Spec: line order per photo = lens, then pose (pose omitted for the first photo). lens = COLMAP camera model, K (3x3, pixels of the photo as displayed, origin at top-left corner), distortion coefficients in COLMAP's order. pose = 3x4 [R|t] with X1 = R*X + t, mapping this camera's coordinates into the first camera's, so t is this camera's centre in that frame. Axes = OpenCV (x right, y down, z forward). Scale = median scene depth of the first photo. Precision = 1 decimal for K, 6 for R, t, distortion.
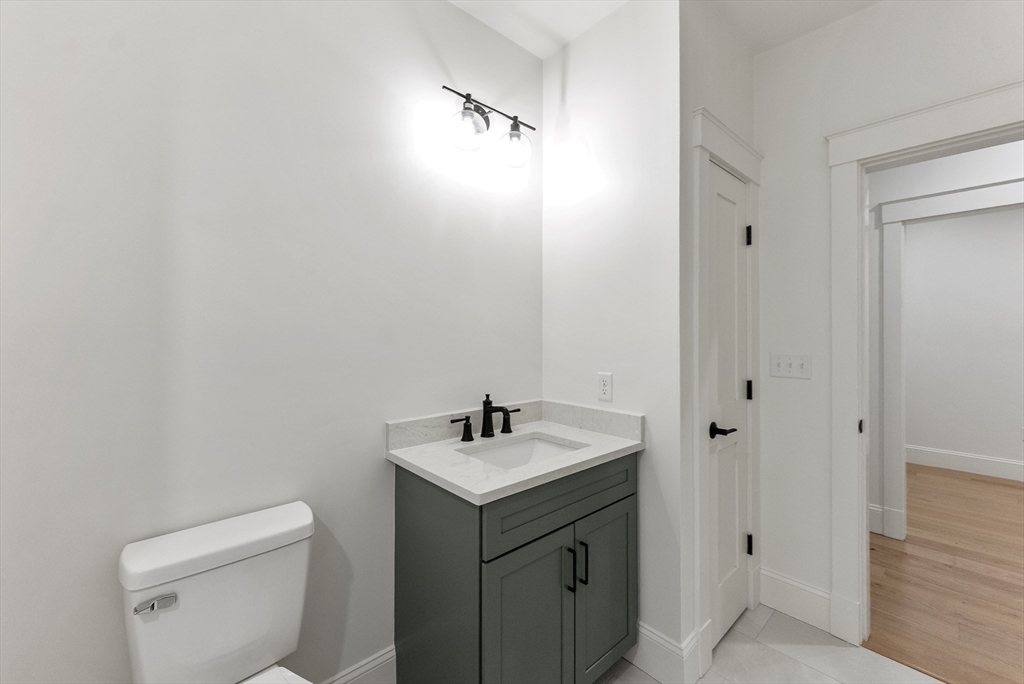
lens RADIAL K [[414.2, 0, 515.6], [0, 414.2, 338.8], [0, 0, 1]] dist [-0.000069, -0.000105]
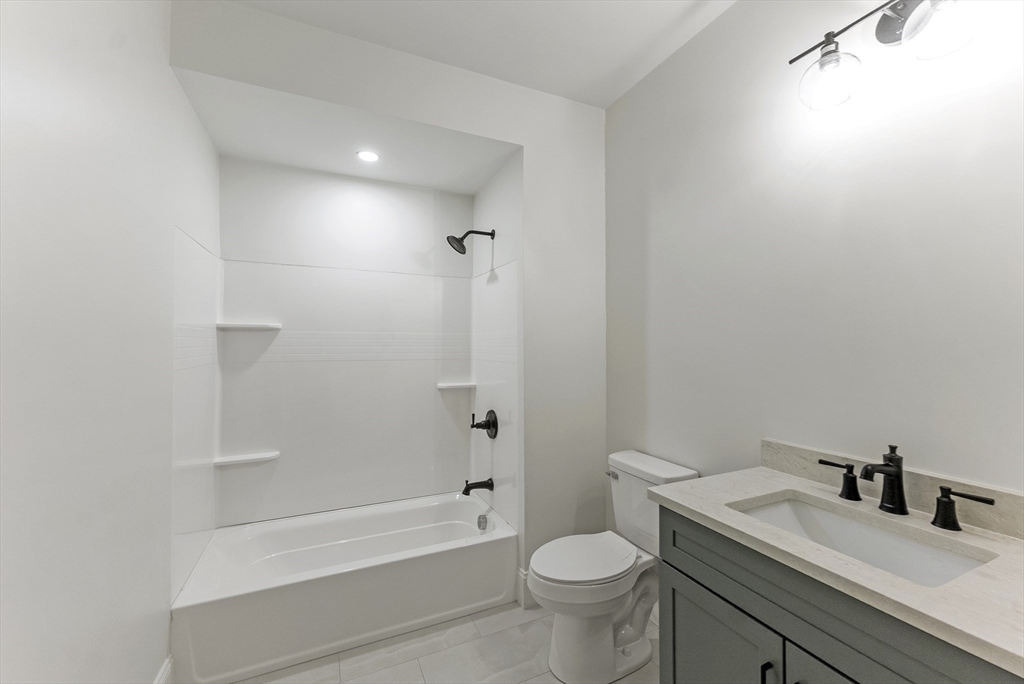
lens RADIAL K [[414.2, 0, 514.5], [0, 414.2, 341.9], [0, 0, 1]] dist [-0.000069, -0.000105]
pose [[-0.298911, -0.002276, -0.954278, 0.766389], [-0.003307, 0.999994, -0.001349, -0.027598], [0.954275, 0.002752, -0.298916, 0.658238]]
